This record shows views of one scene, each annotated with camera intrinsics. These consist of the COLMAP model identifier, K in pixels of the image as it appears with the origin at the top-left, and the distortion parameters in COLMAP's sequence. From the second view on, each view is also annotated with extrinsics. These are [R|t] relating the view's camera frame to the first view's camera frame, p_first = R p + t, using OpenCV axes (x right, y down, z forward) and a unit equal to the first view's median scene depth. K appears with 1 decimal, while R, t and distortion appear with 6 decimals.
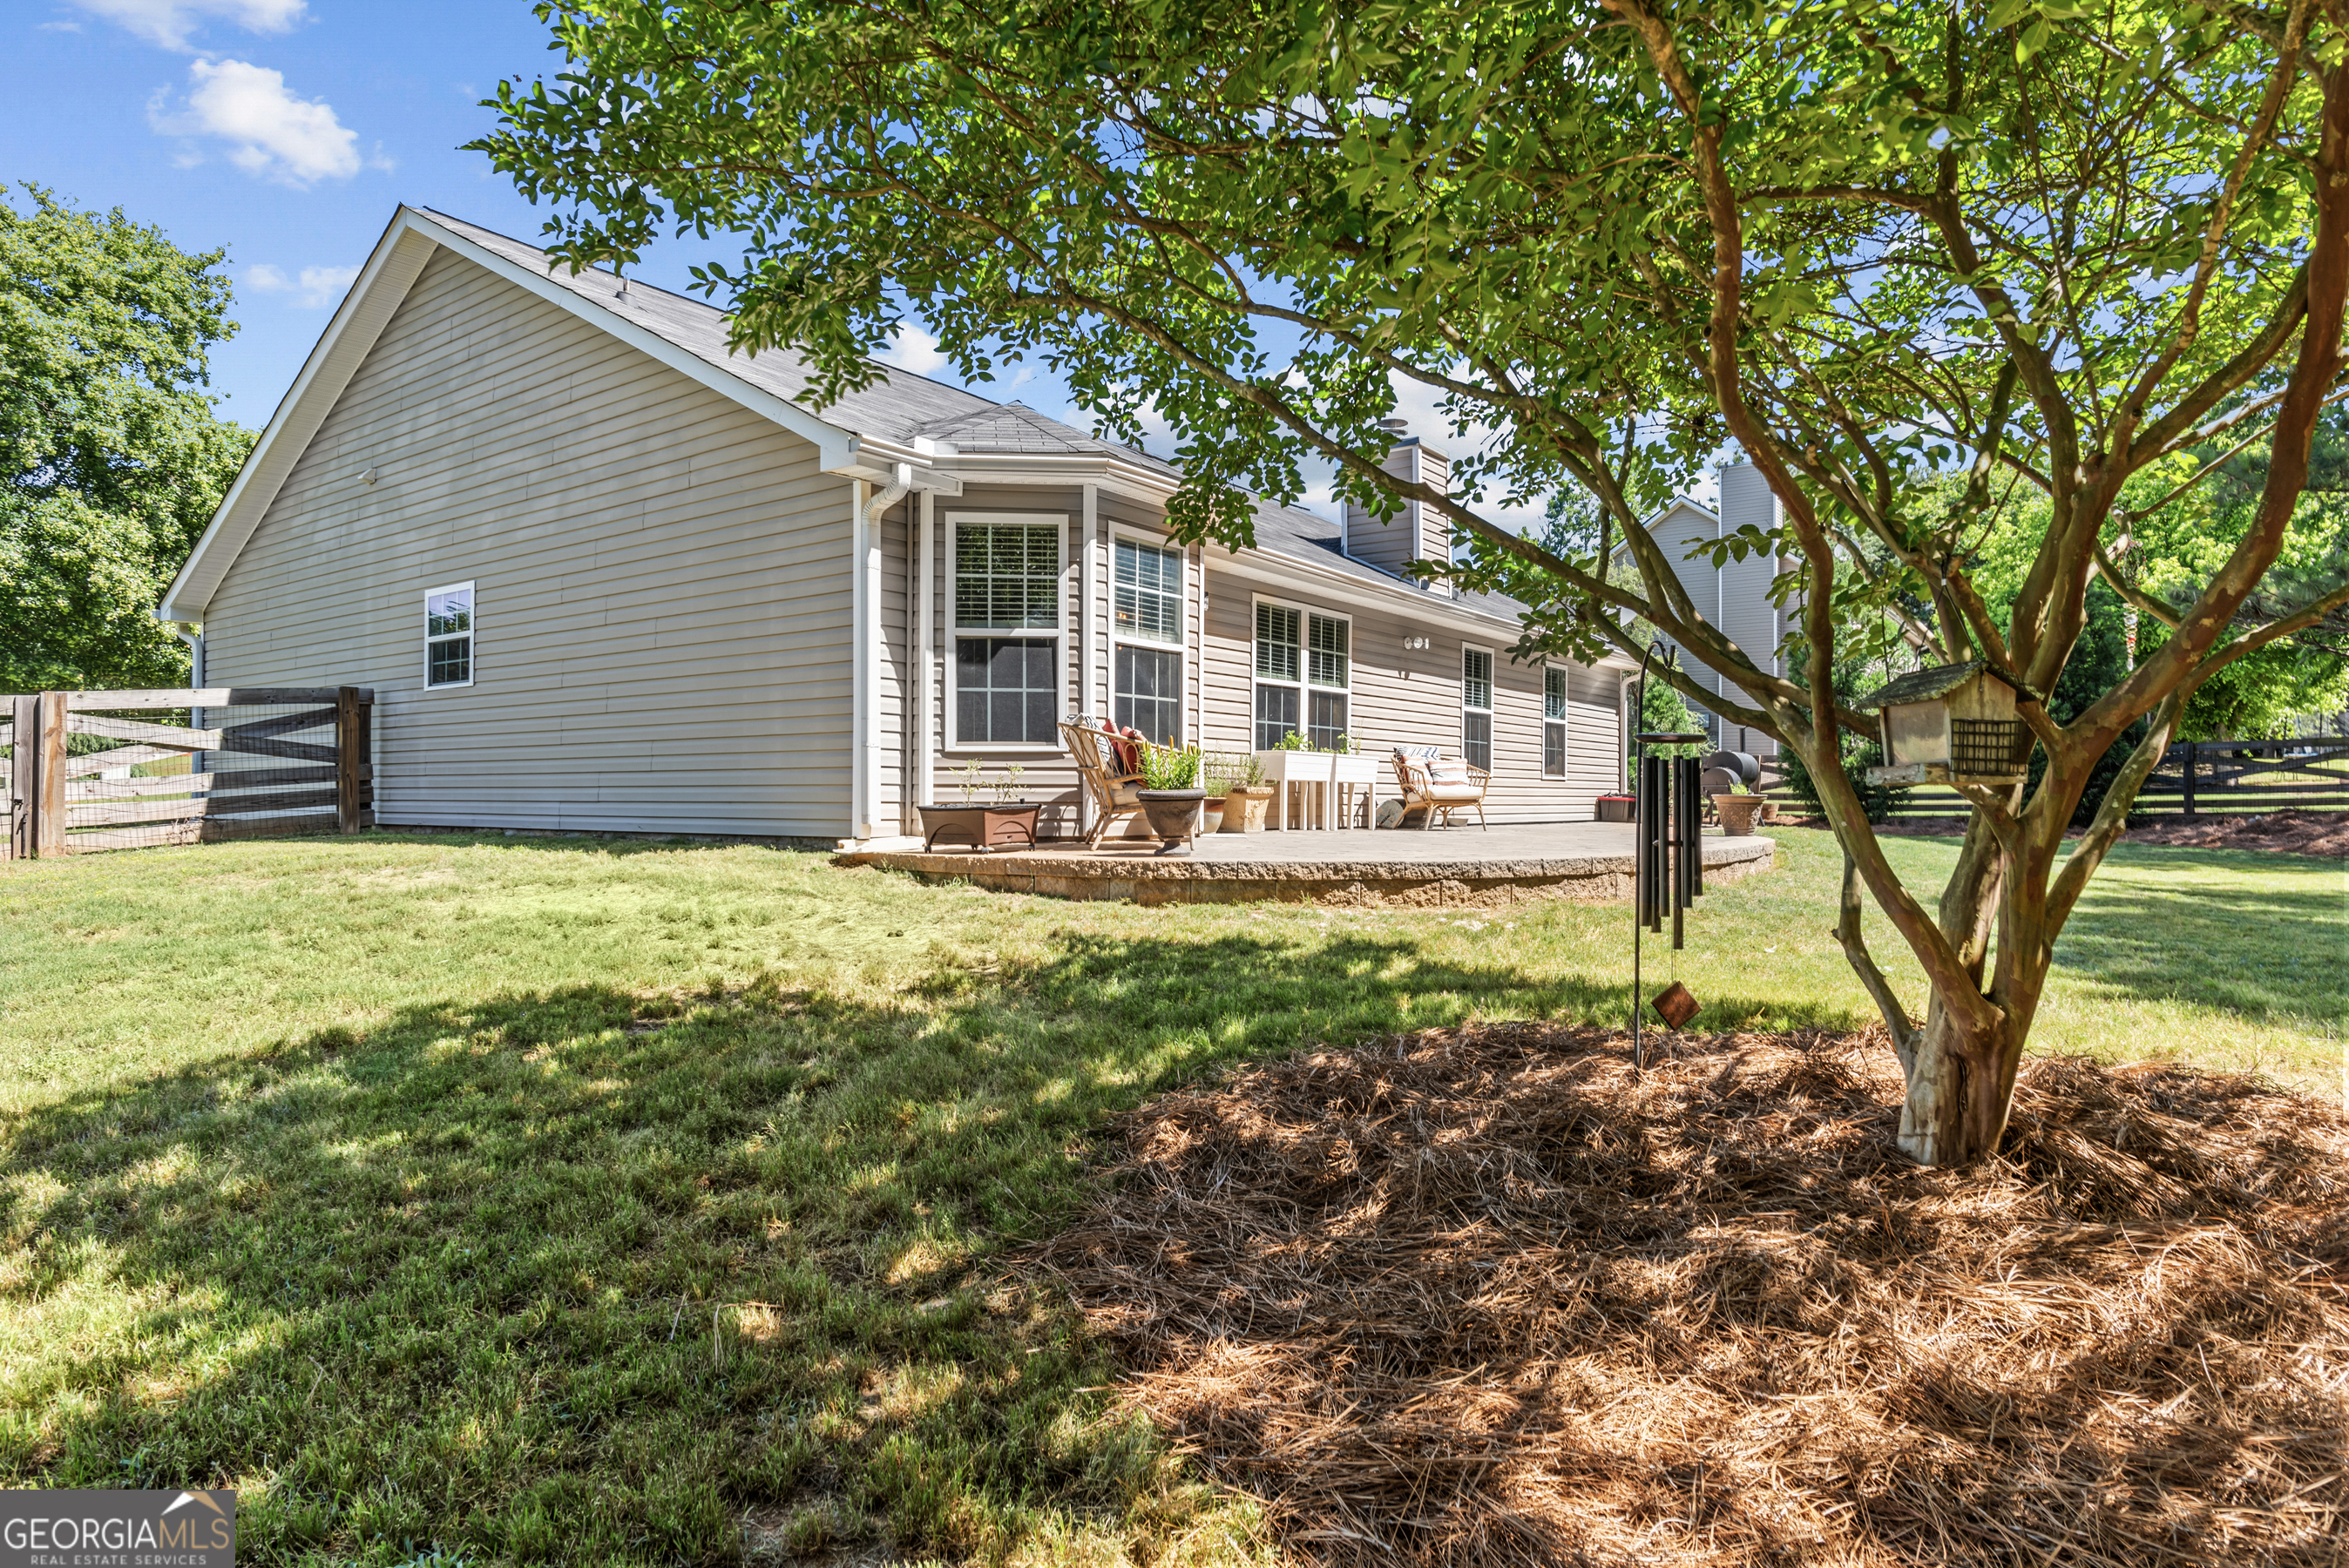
lens RADIAL K [[1373.6, 0, 1169.2], [0, 1373.6, 804.0], [0, 0, 1]] dist [-0.003393, -0.000536]
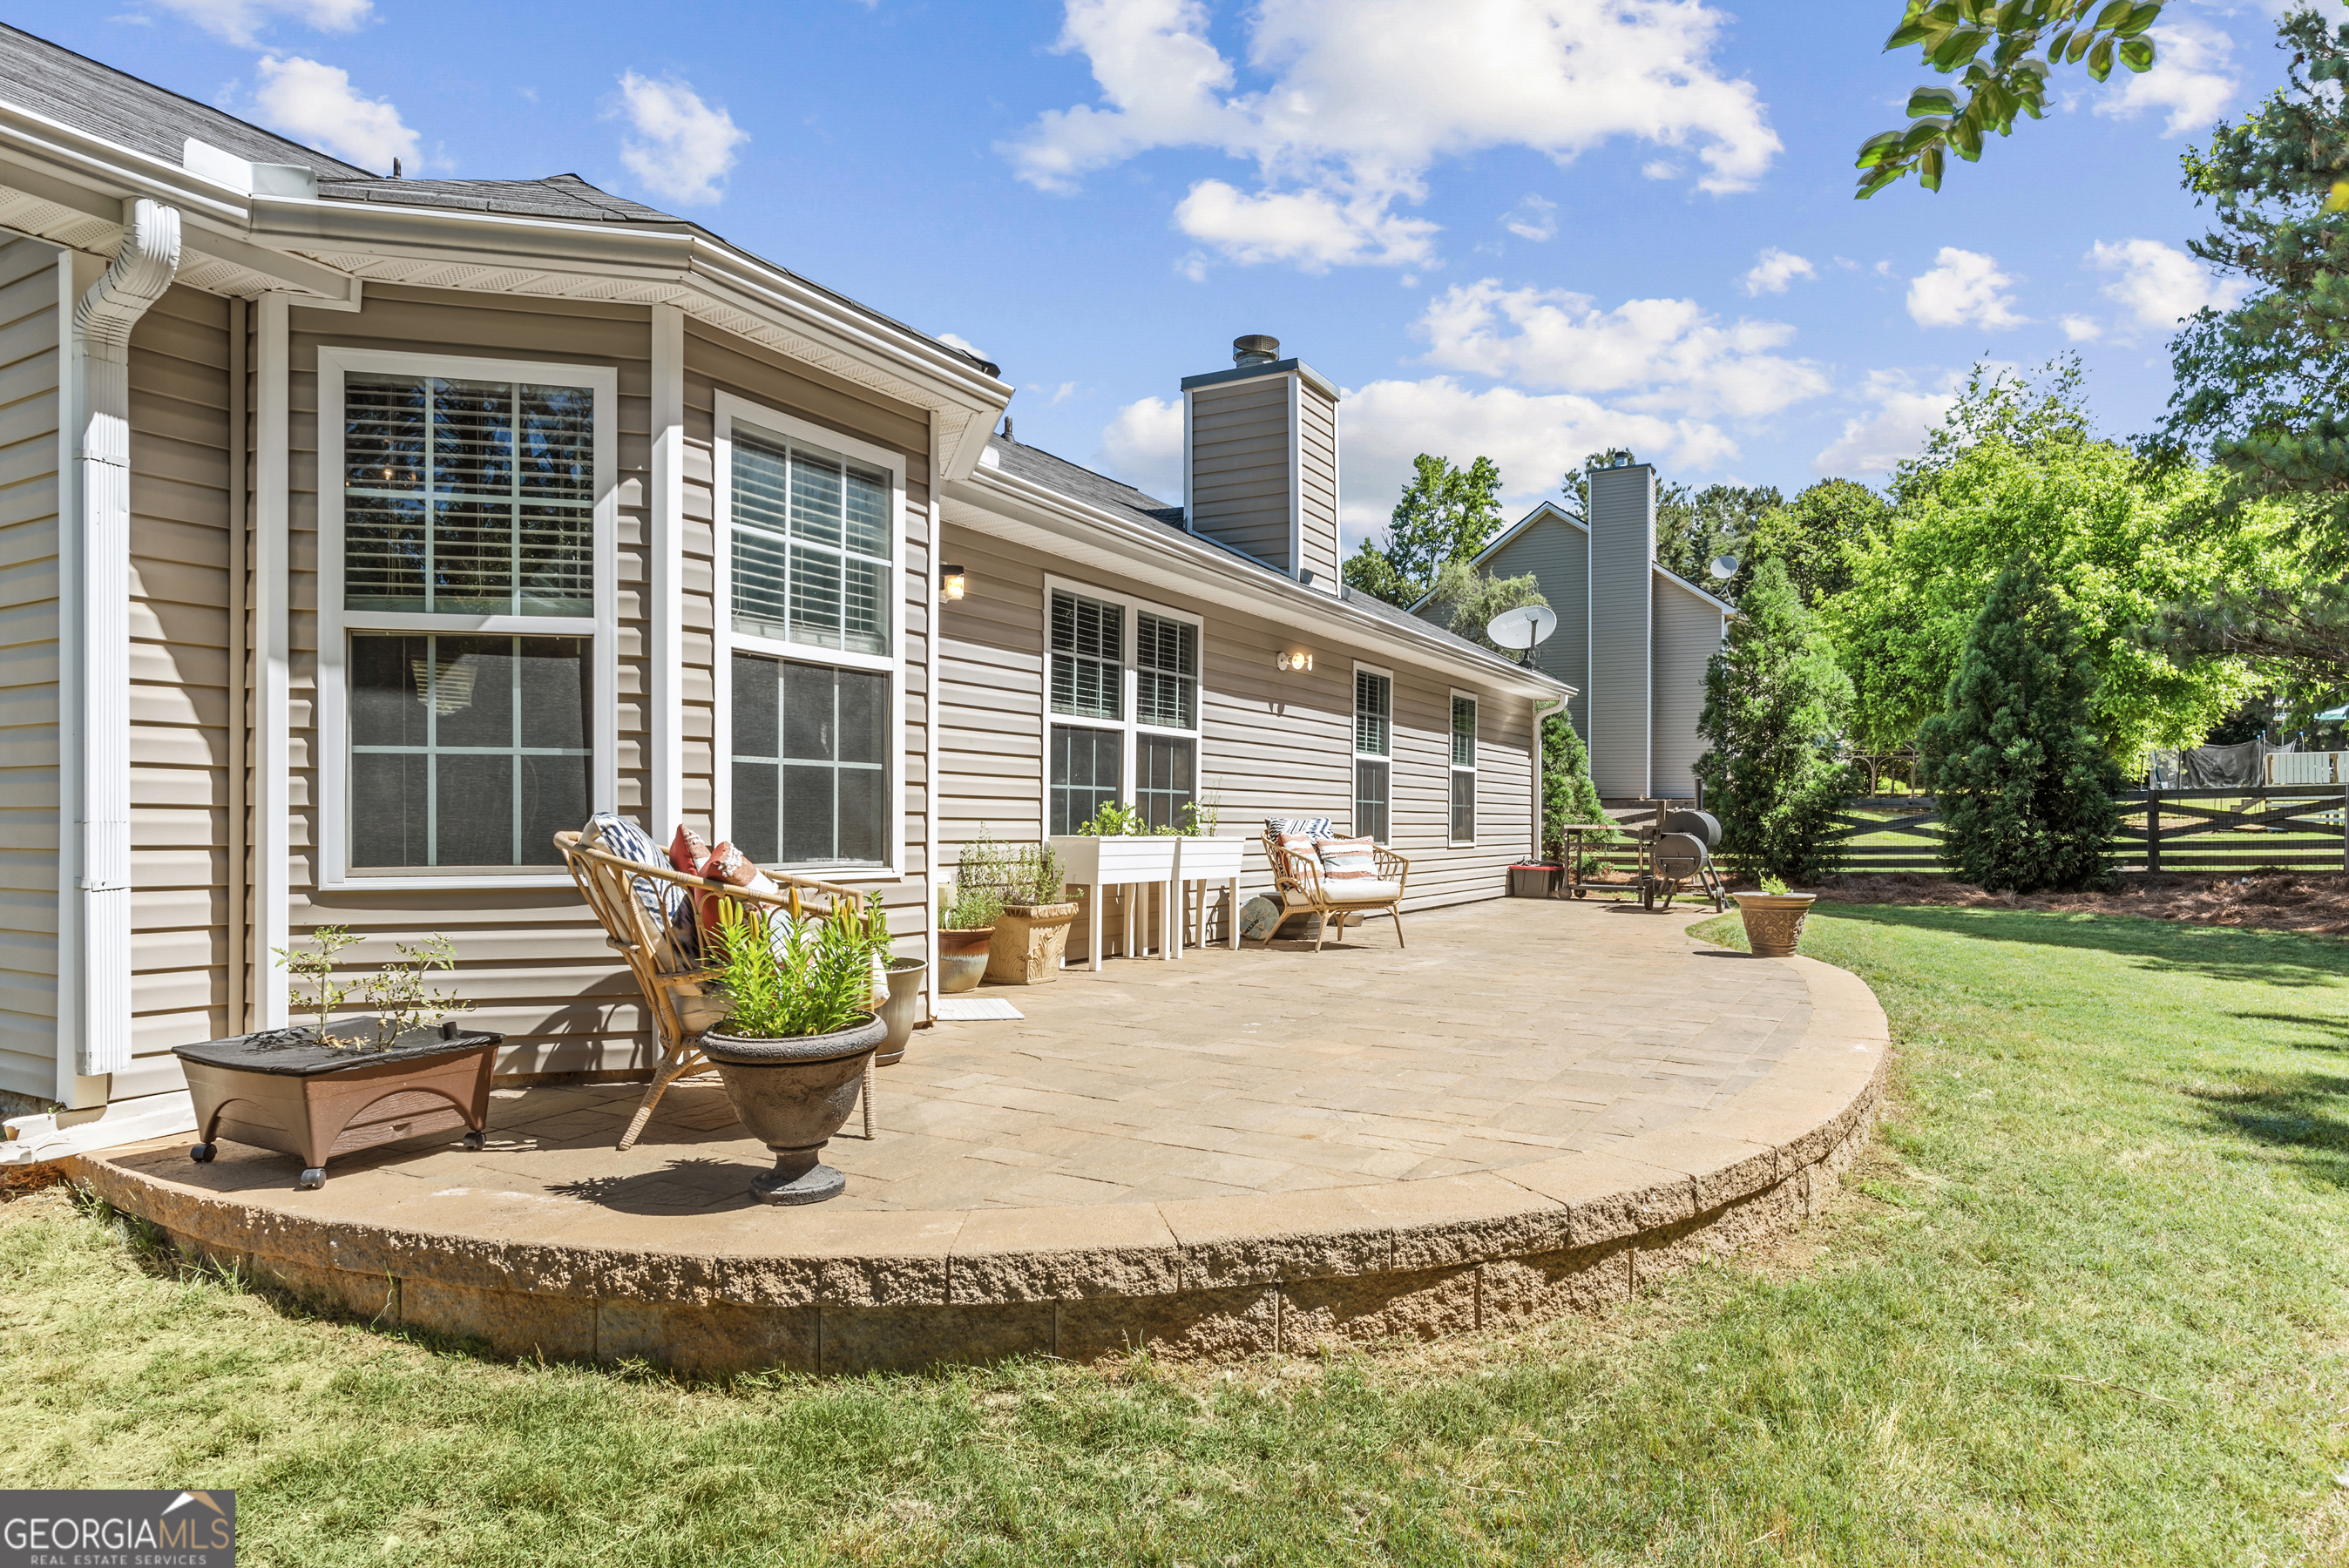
lens RADIAL K [[1387.9, 0, 1173.8], [0, 1387.9, 829.9], [0, 0, 1]] dist [0.002597, 0.000736]
pose [[0.991578, -0.001089, 0.129510, 0.044287], [0.000440, 0.999987, 0.005043, -0.051969], [-0.129514, -0.004944, 0.991565, 0.453706]]
